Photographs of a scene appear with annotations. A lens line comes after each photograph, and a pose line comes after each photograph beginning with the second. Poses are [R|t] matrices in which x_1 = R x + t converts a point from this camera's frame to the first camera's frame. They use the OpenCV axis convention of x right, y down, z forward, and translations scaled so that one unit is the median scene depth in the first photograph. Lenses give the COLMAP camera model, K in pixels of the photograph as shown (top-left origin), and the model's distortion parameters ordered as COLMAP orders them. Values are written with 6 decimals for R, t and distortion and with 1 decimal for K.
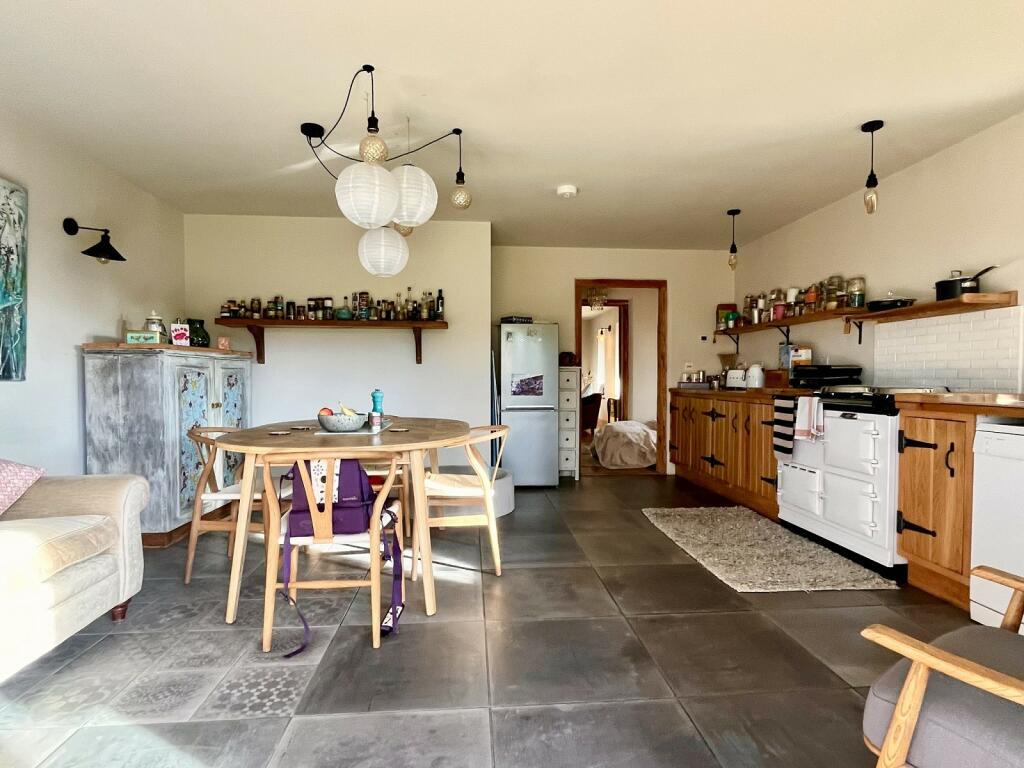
lens RADIAL K [[546.6, 0, 510.9], [0, 546.6, 388.3], [0, 0, 1]] dist [0.003173, 0.000971]
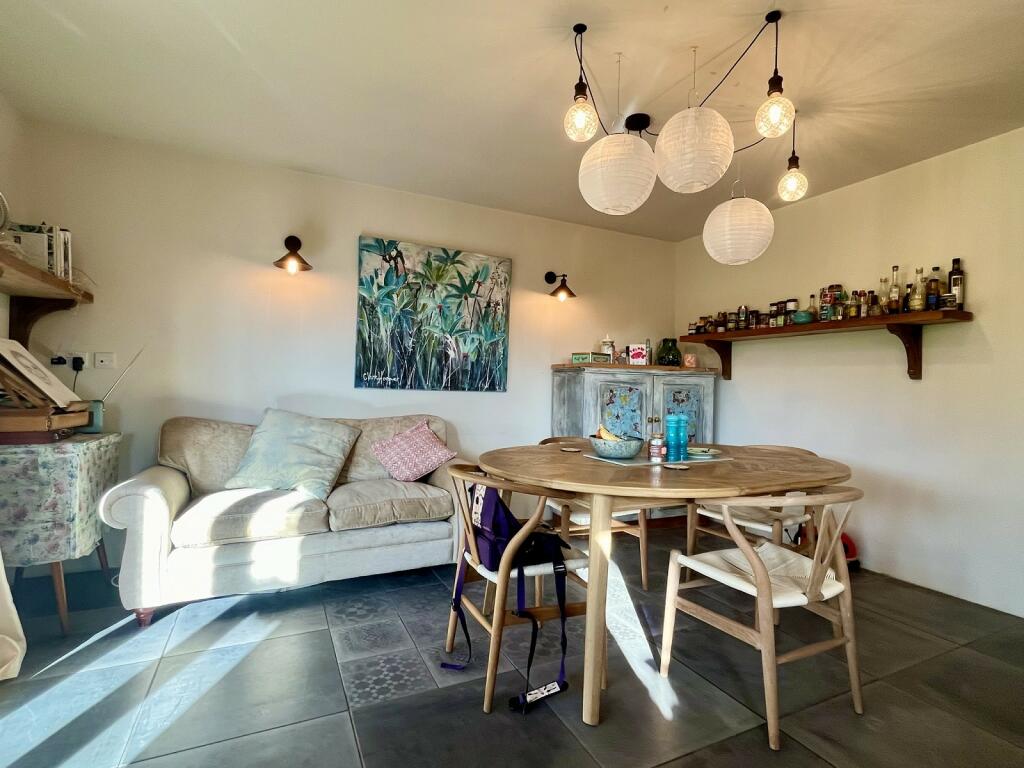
lens RADIAL K [[511.0, 0, 514.9], [0, 511.0, 386.4], [0, 0, 1]] dist [-0.003144, -0.000415]
pose [[0.360120, 0.007206, -0.932878, 0.276701], [-0.040758, 0.999137, -0.008016, -0.013837], [0.932015, 0.040909, 0.360103, 0.402695]]
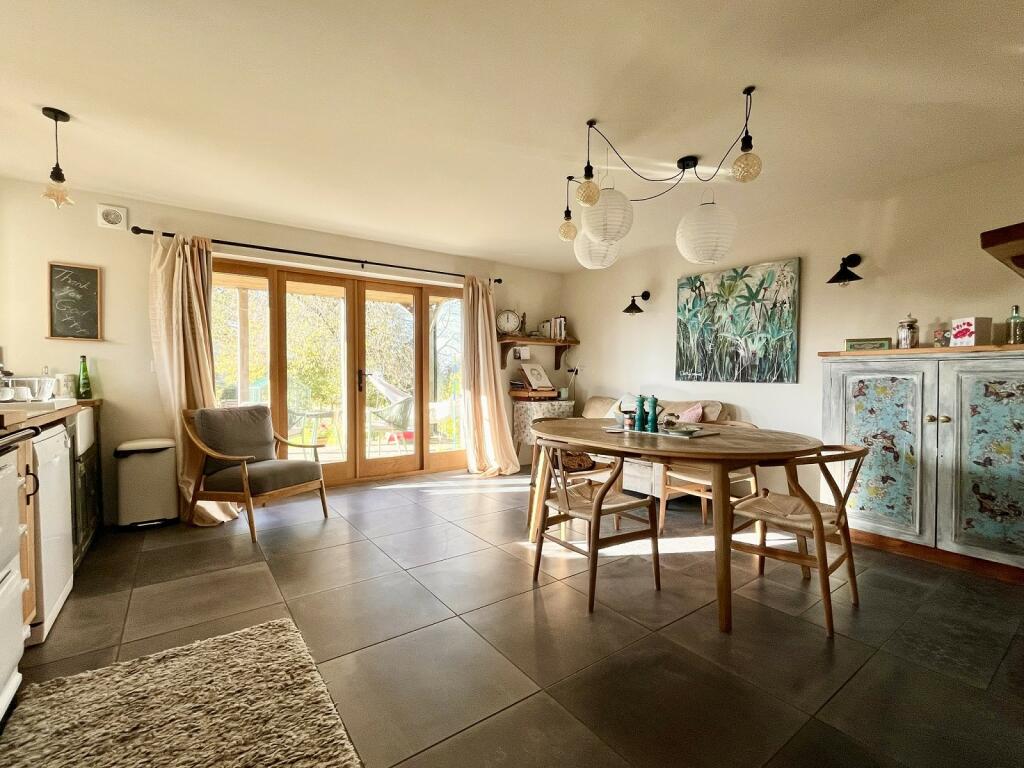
lens RADIAL K [[457.2, 0, 510.8], [0, 457.2, 386.5], [0, 0, 1]] dist [-0.000402, -0.000102]
pose [[-0.856351, 0.011241, -0.516272, 0.337160], [-0.011382, 0.999109, 0.040633, -0.035817], [0.516269, 0.040672, -0.855460, 1.255382]]
